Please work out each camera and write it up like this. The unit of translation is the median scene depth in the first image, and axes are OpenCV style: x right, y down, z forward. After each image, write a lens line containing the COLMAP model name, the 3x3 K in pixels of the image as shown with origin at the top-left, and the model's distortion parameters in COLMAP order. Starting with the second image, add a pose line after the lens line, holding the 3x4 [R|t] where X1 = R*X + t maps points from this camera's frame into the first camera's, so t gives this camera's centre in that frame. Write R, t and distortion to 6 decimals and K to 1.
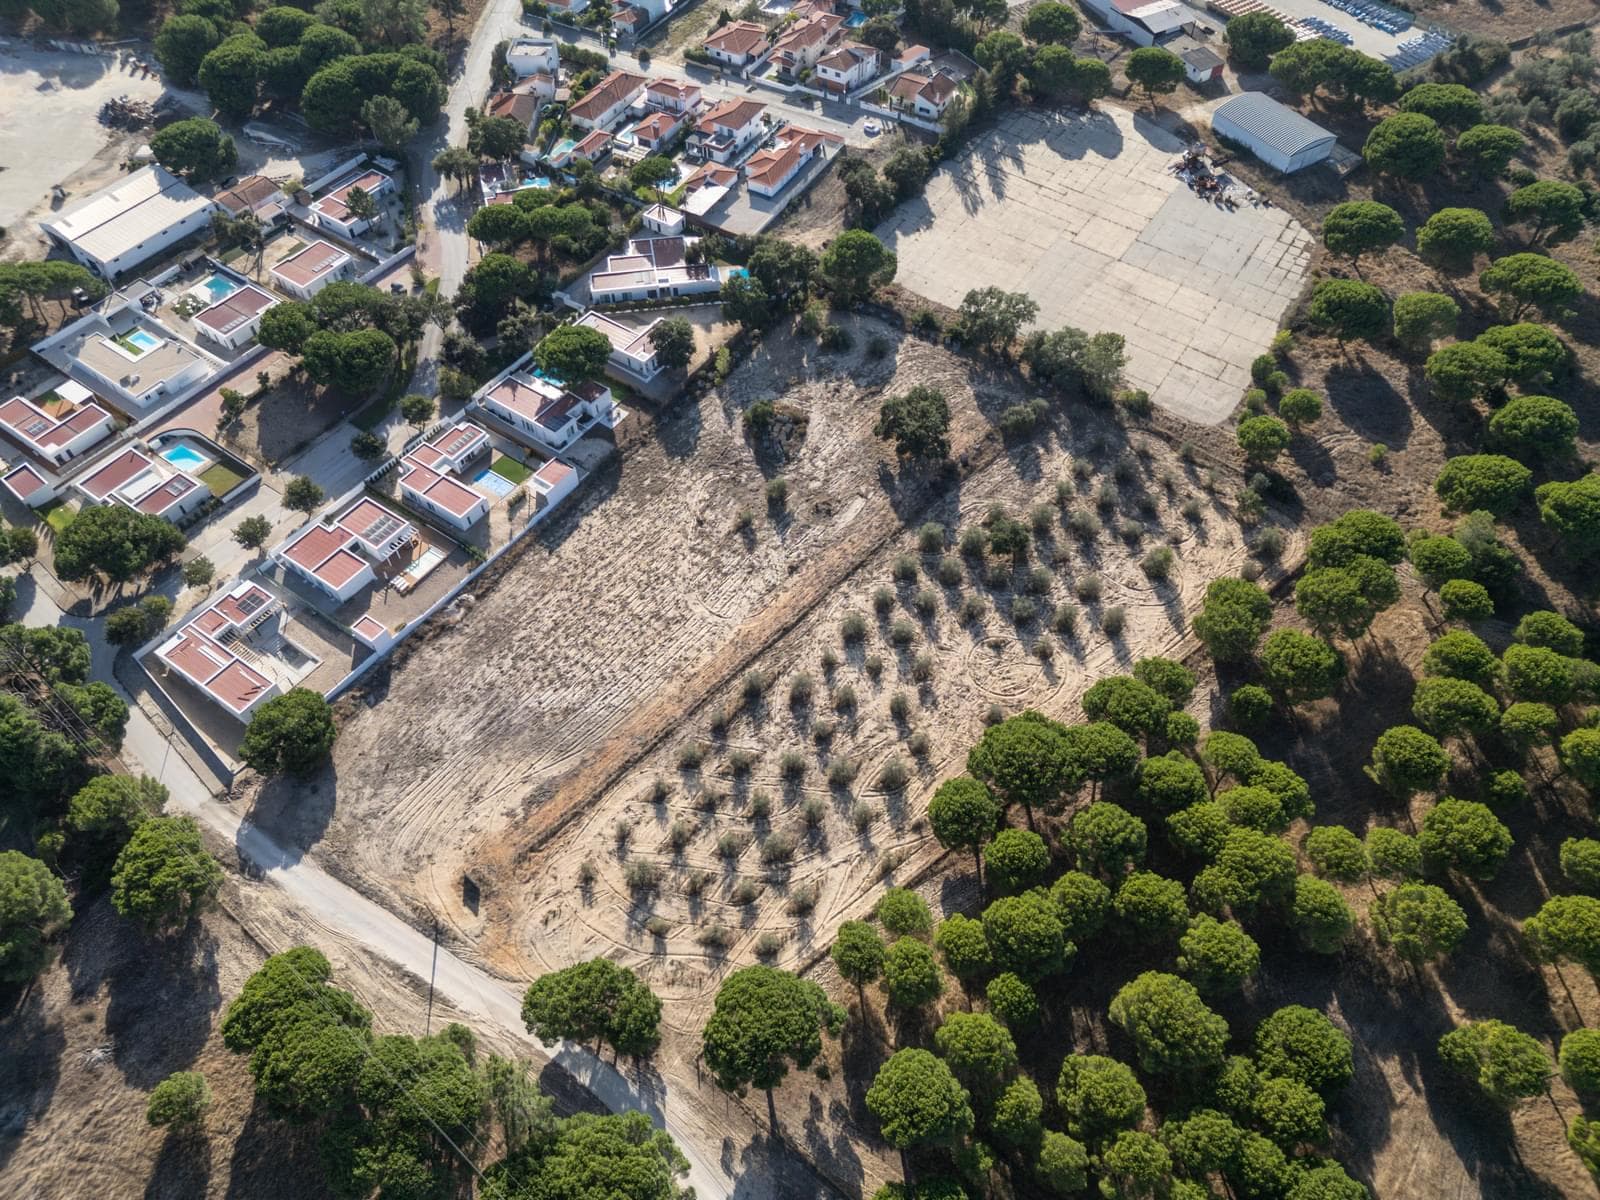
lens RADIAL K [[1116.6, 0, 800.0], [0, 1116.6, 600.0], [0, 0, 1]] dist [0.080612, -0.083483]
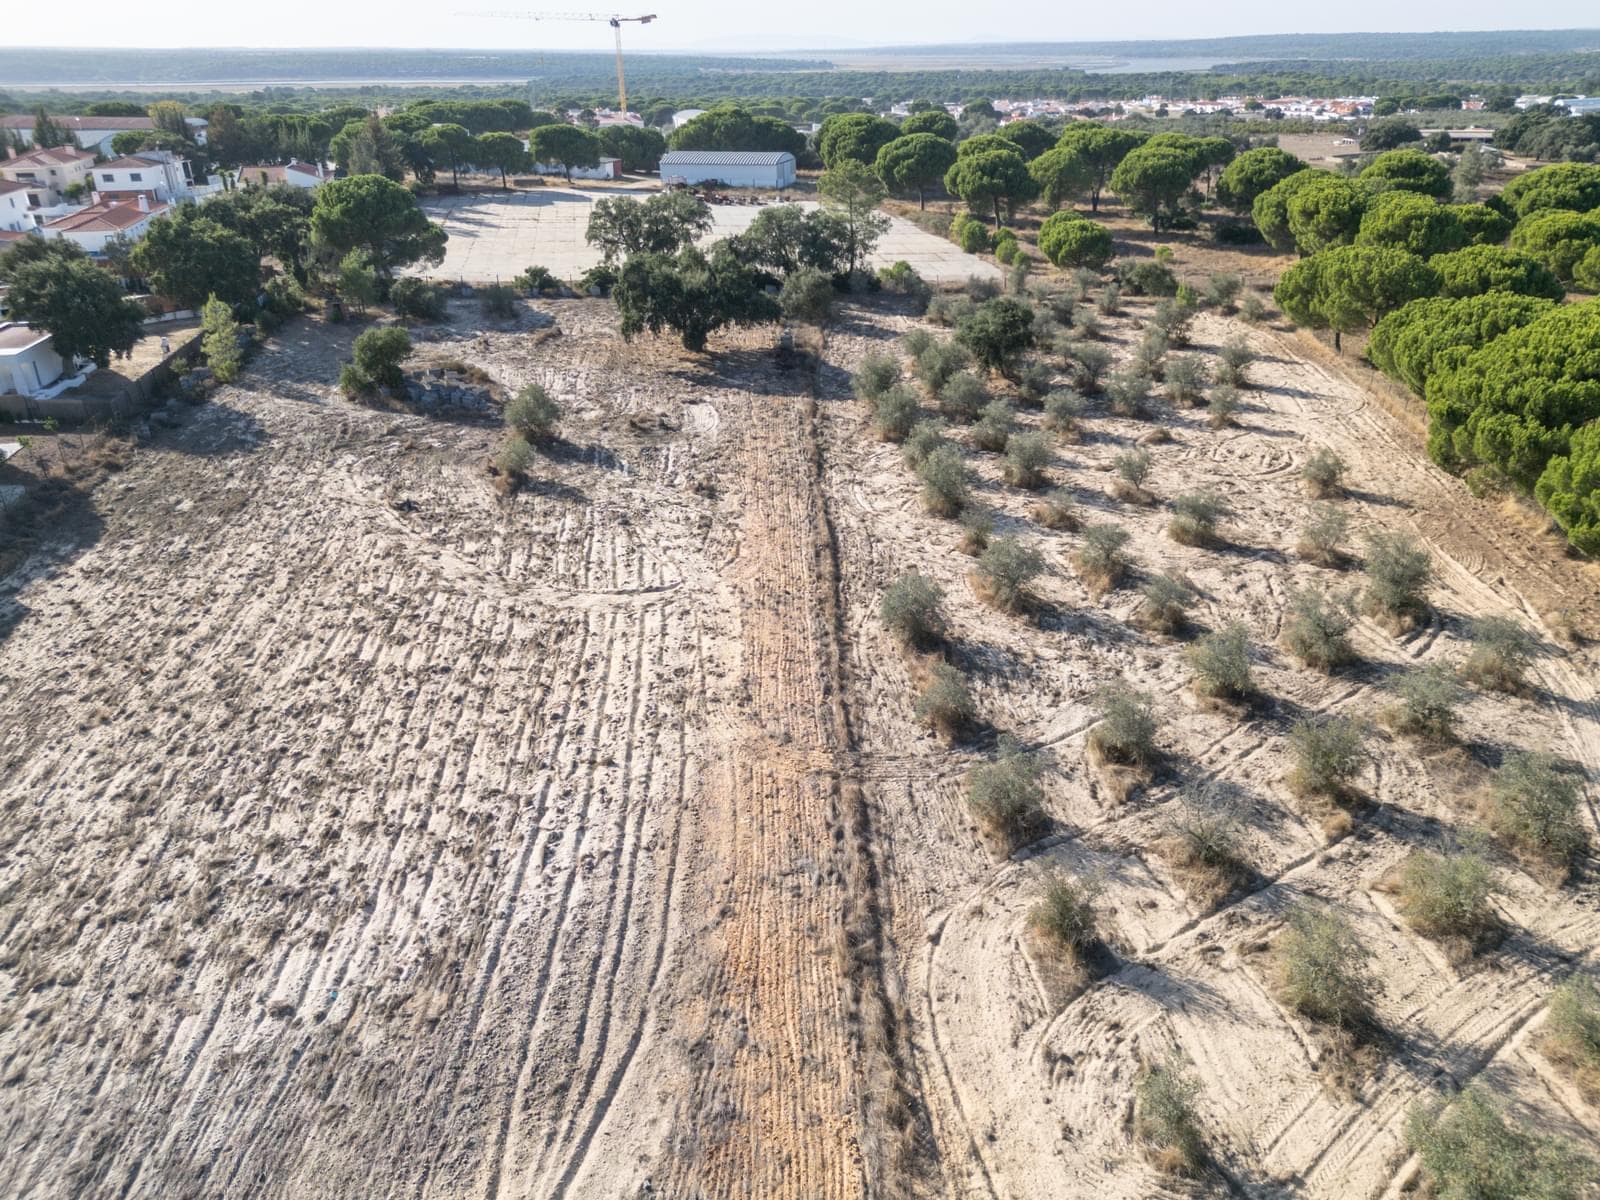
lens RADIAL K [[1125.8, 0, 830.6], [0, 1125.8, 598.4], [0, 0, 1]] dist [0.093159, -0.106347]
pose [[0.705305, -0.309437, 0.637804, -0.244156], [0.561334, 0.793261, -0.235883, 0.122836], [-0.432954, 0.524390, 0.733189, 0.695311]]
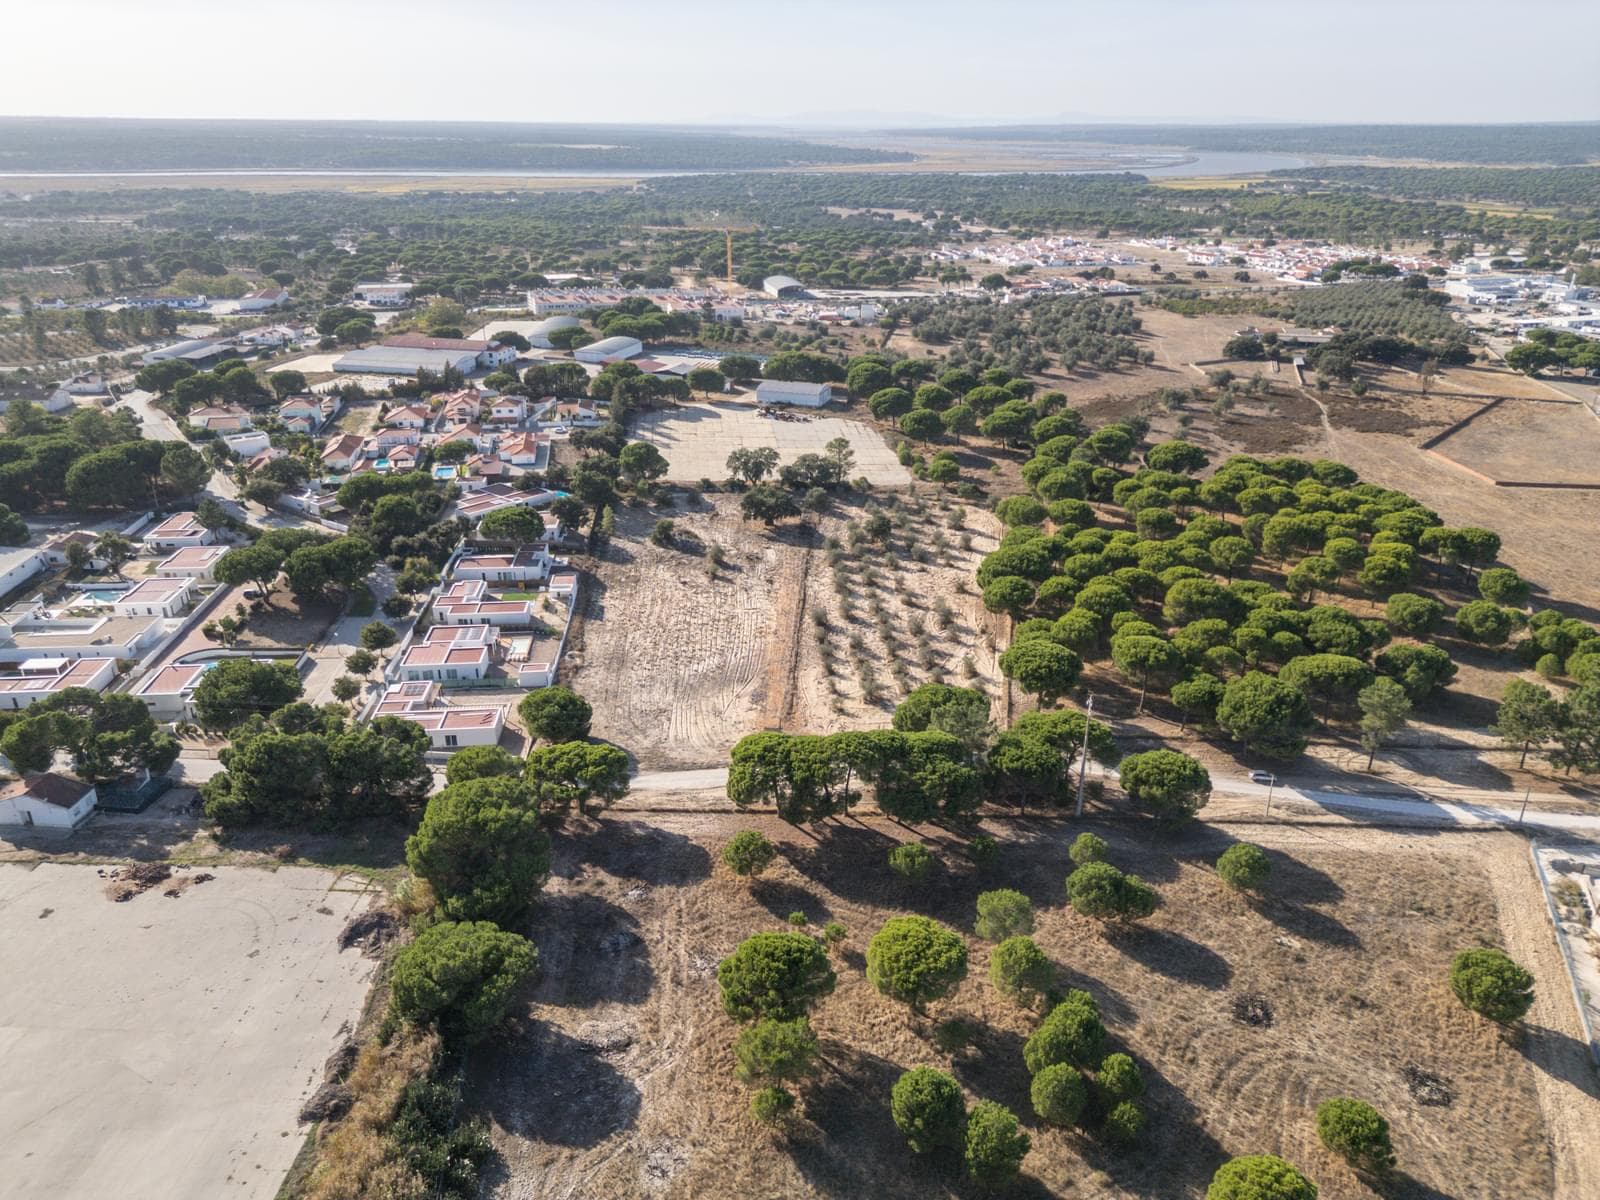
lens RADIAL K [[1116.6, 0, 800.0], [0, 1116.6, 600.0], [0, 0, 1]] dist [0.080612, -0.083483]
pose [[0.770450, -0.242533, 0.589563, -0.758823], [0.497734, 0.806698, -0.318588, 0.426195], [-0.398331, 0.538902, 0.742238, 0.012688]]
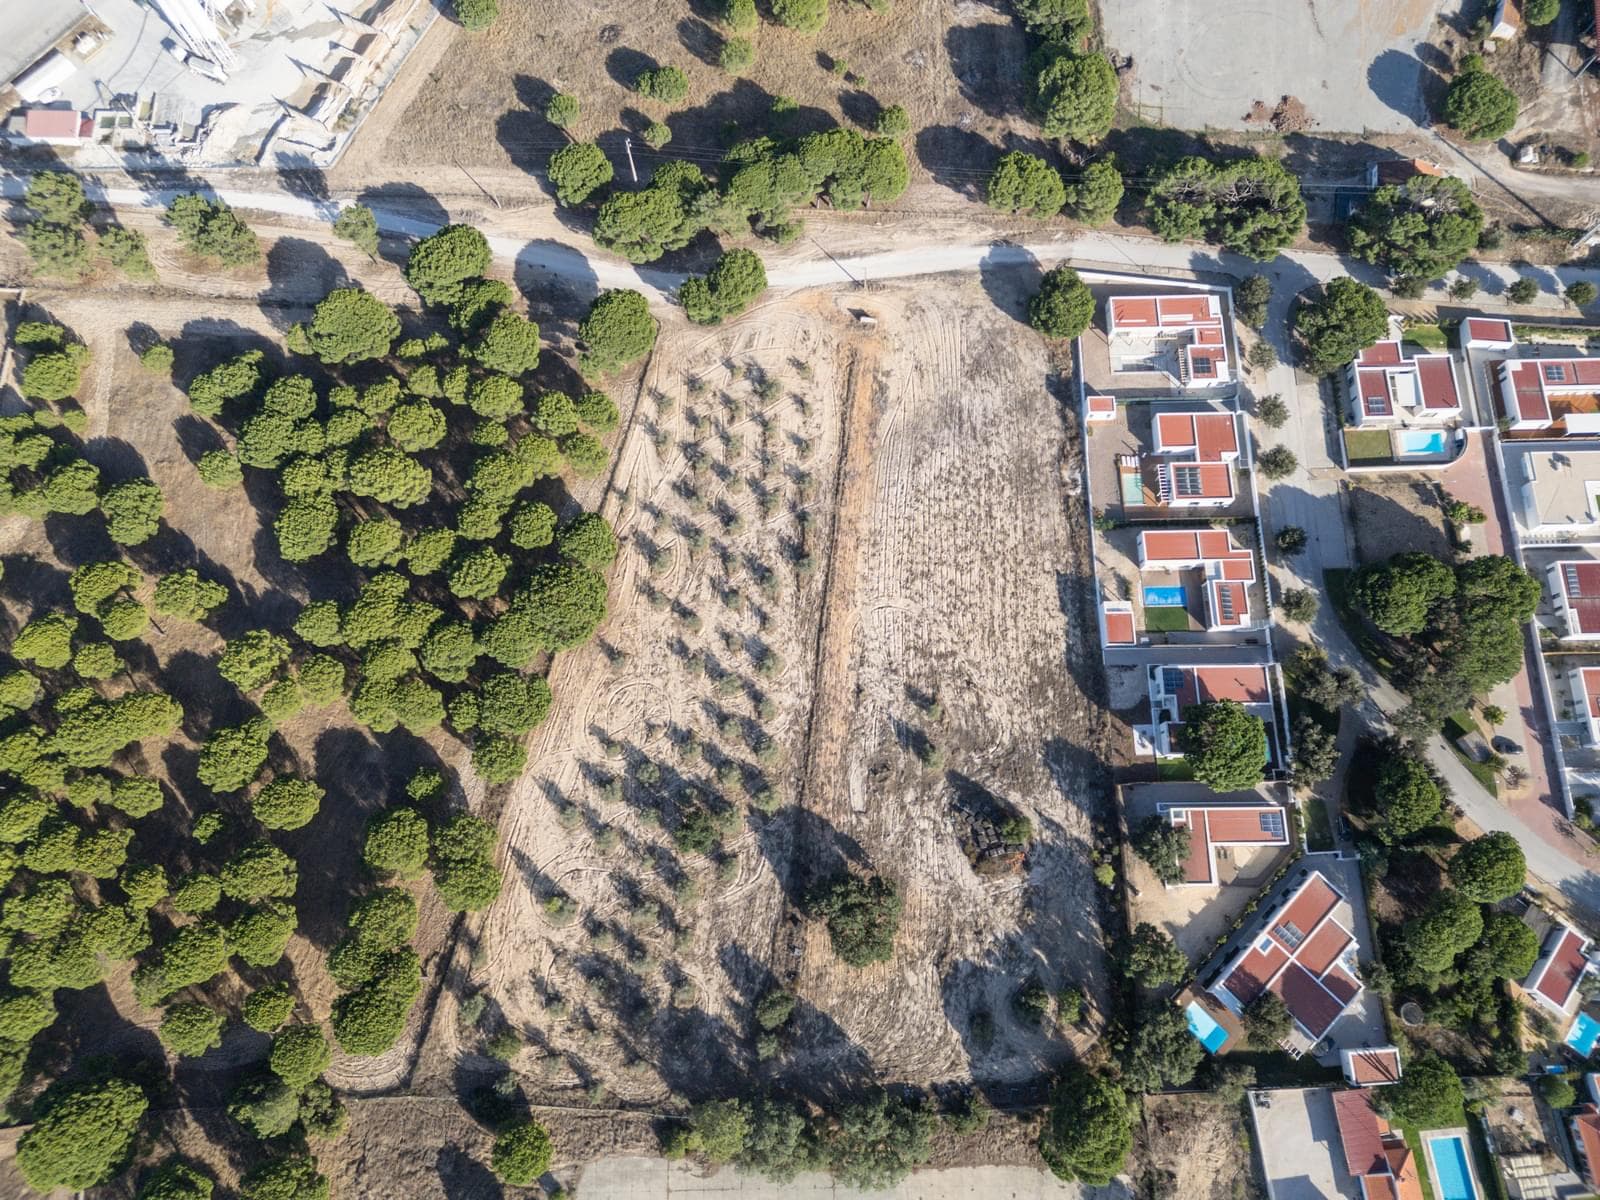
lens RADIAL K [[1120.4, 0, 800.0], [0, 1120.4, 600.0], [0, 0, 1]] dist [0.080755, -0.093205]
pose [[-0.811492, 0.564662, -0.150458, 0.144041], [-0.454416, -0.447881, 0.770005, -0.749741], [0.367405, 0.693224, 0.620043, 0.280166]]
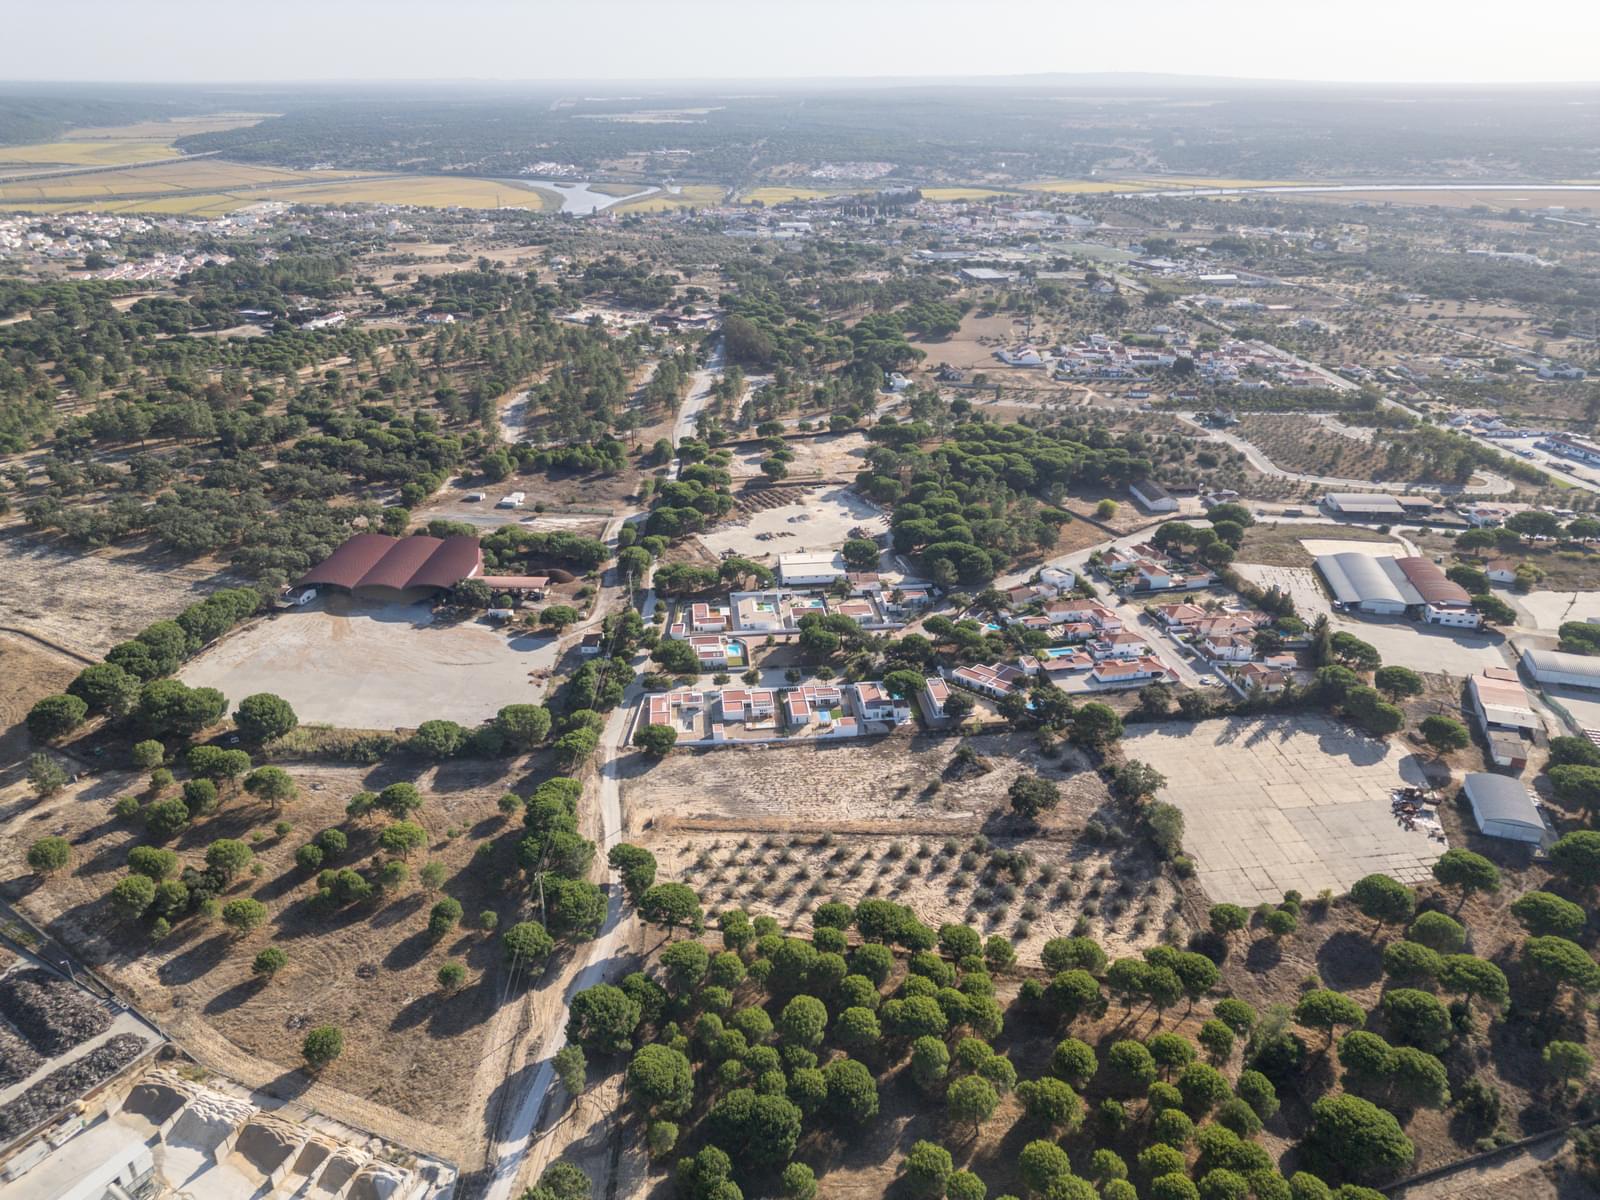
lens RADIAL K [[1116.6, 0, 800.0], [0, 1116.6, 600.0], [0, 0, 1]] dist [0.080612, -0.083483]
pose [[0.657973, 0.322635, -0.680425, 0.929742], [-0.597046, 0.774161, -0.210263, 0.165929], [0.458921, 0.544592, 0.702005, -0.437041]]
